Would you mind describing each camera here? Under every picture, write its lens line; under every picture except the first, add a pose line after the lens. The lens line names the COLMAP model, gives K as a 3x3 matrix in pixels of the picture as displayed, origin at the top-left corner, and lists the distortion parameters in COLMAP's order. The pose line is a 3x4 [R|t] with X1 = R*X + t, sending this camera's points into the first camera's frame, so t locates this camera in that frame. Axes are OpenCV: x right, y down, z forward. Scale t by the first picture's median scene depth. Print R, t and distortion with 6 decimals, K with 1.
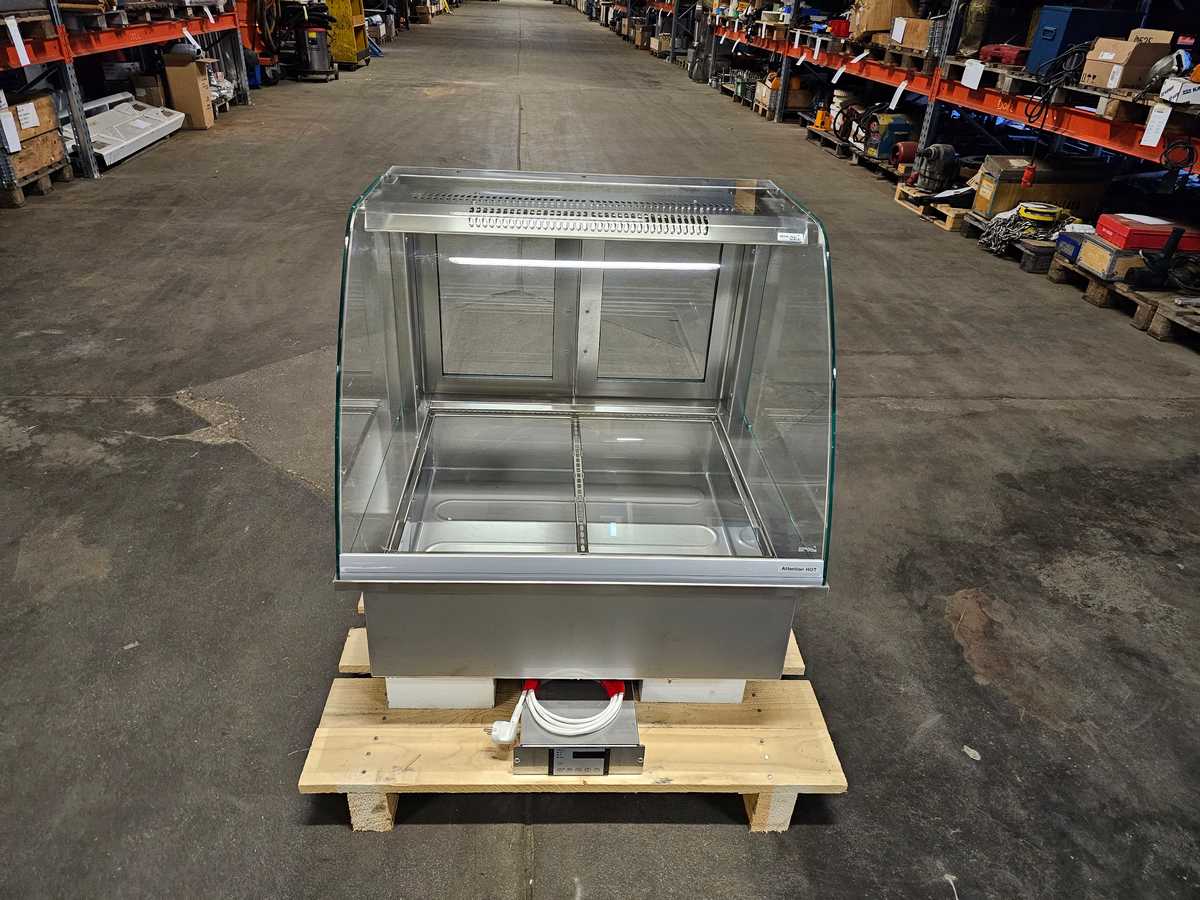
lens RADIAL K [[814.5, 0, 586.8], [0, 814.5, 449.1], [0, 0, 1]] dist [0.041218, -0.033760]
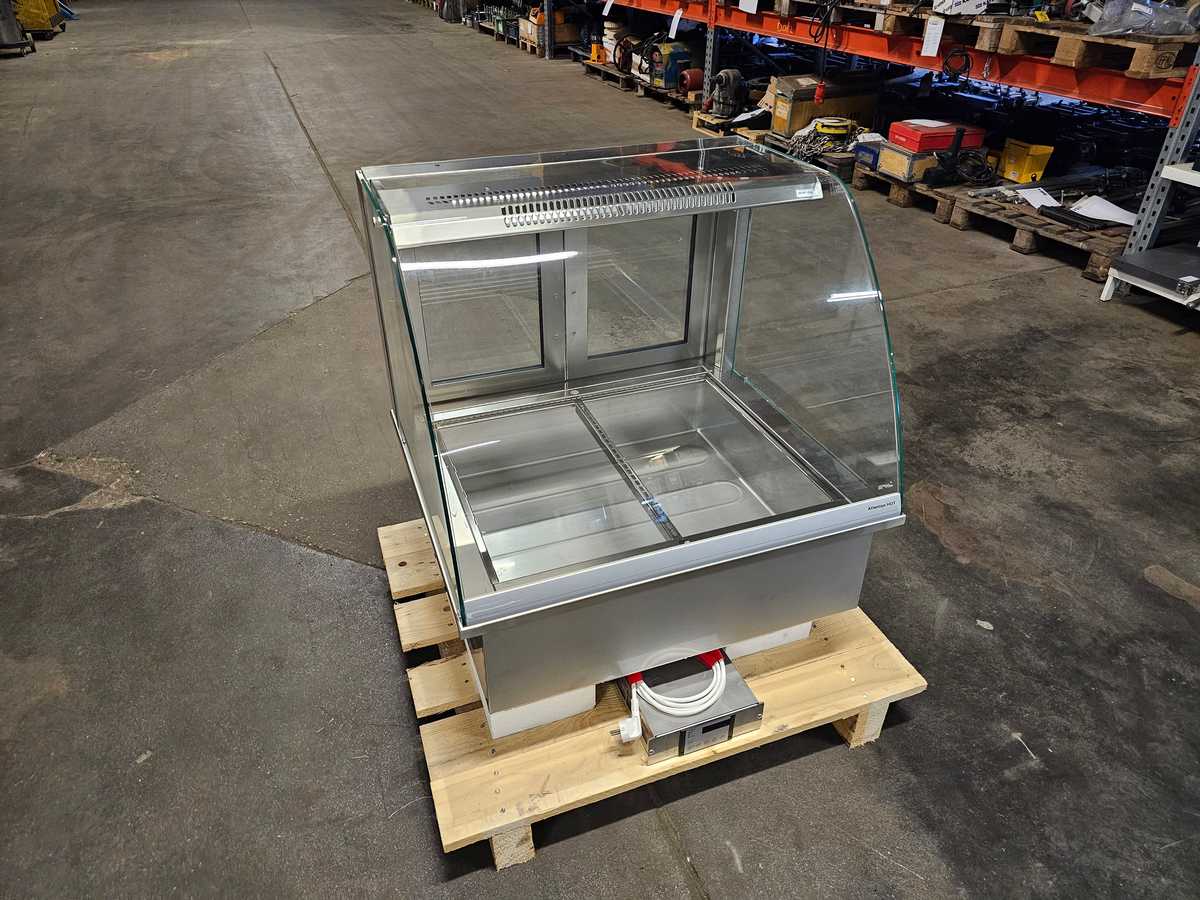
lens RADIAL K [[808.5, 0, 600.0], [0, 808.5, 450.0], [0, 0, 1]] dist [0.046538, -0.034180]
pose [[0.946716, -0.208236, 0.245695, -0.113258], [0.191147, 0.977265, 0.091739, -0.031357], [-0.259212, -0.039887, 0.964996, 0.023595]]
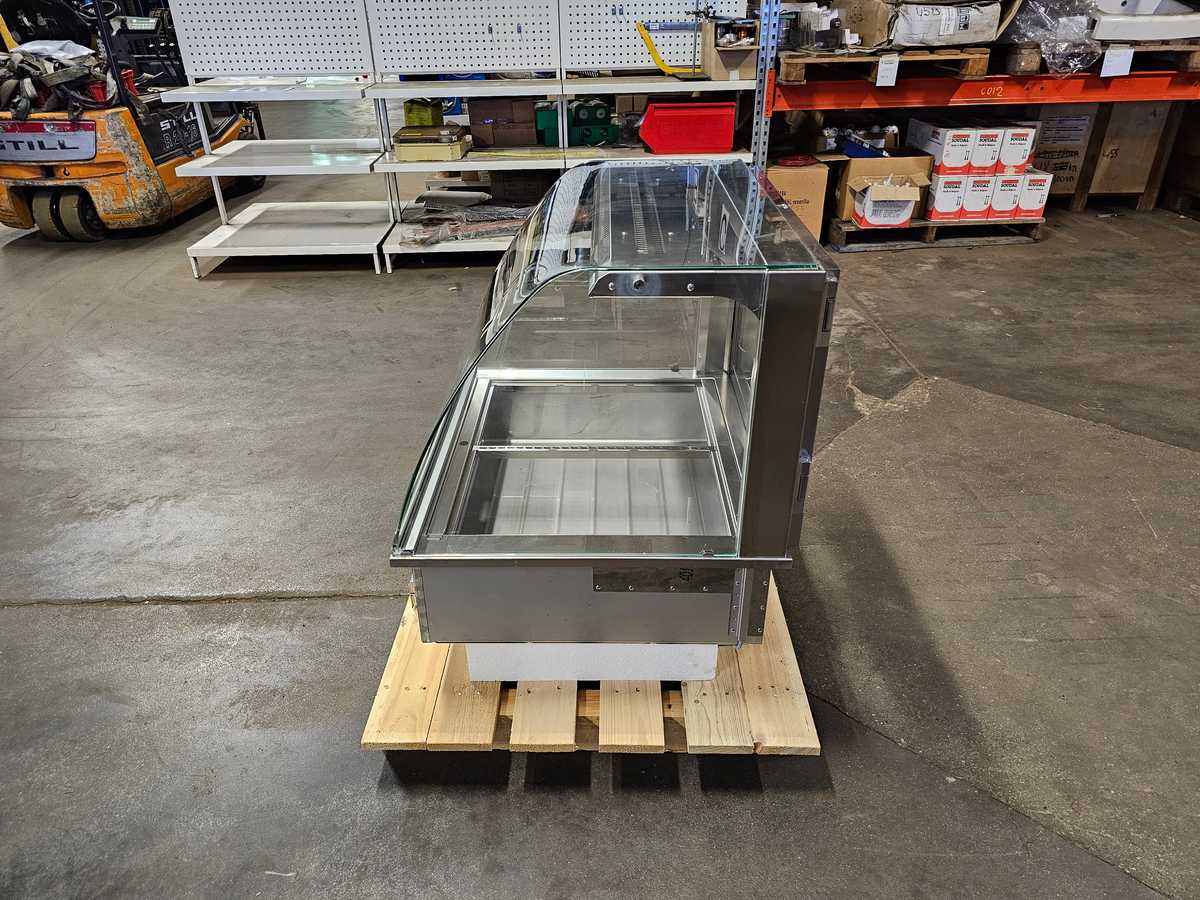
lens RADIAL K [[814.5, 0, 586.8], [0, 814.5, 449.1], [0, 0, 1]] dist [0.041218, -0.033760]
pose [[-0.056523, 0.460528, -0.885844, 0.386756], [-0.485007, 0.762872, 0.427545, -0.173743], [0.872682, 0.453807, 0.180240, 0.332410]]
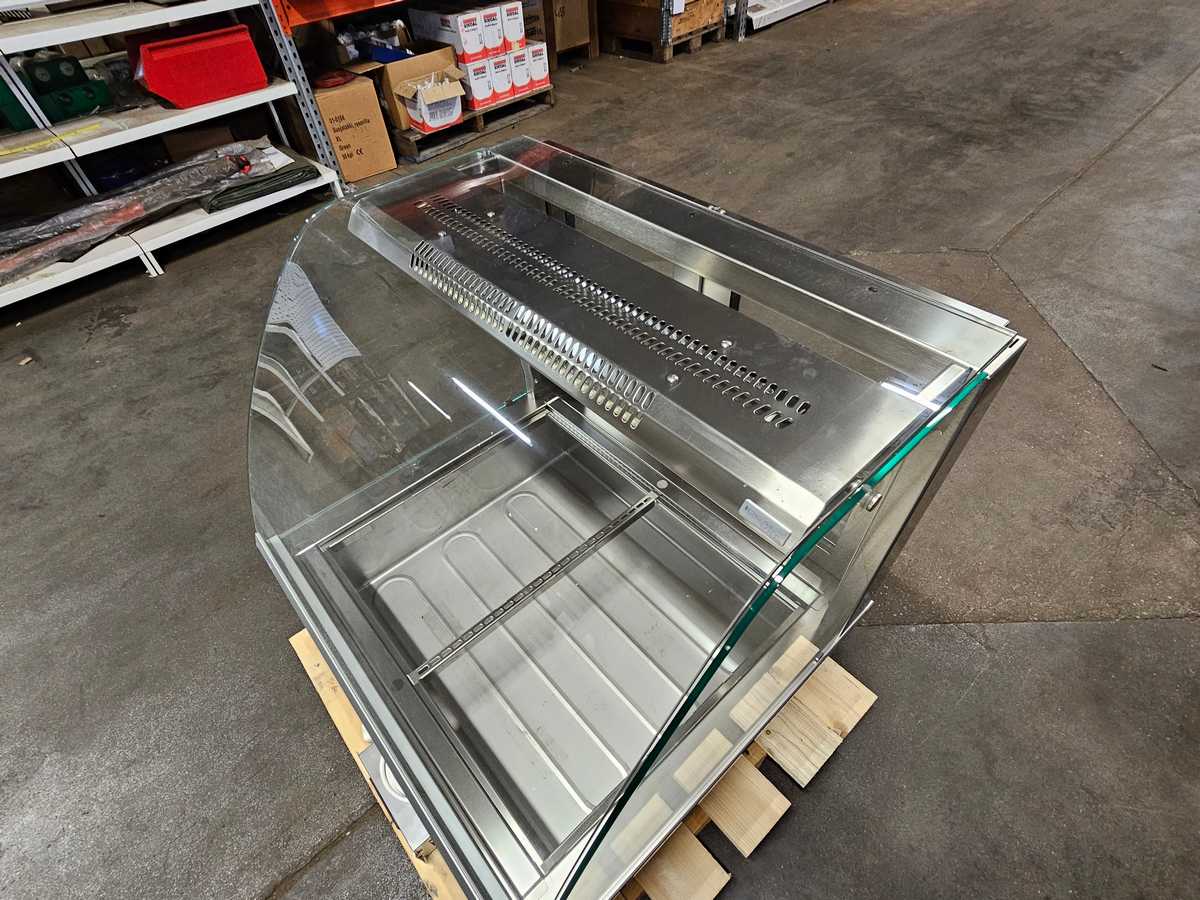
lens RADIAL K [[587.5, 0, 597.9], [0, 587.5, 456.9], [0, 0, 1]] dist [0.001742, 0.002551]
pose [[0.635905, 0.516501, -0.573456, 0.122731], [-0.313868, 0.851896, 0.419239, -0.143790], [0.705062, -0.086607, 0.703837, 0.257808]]
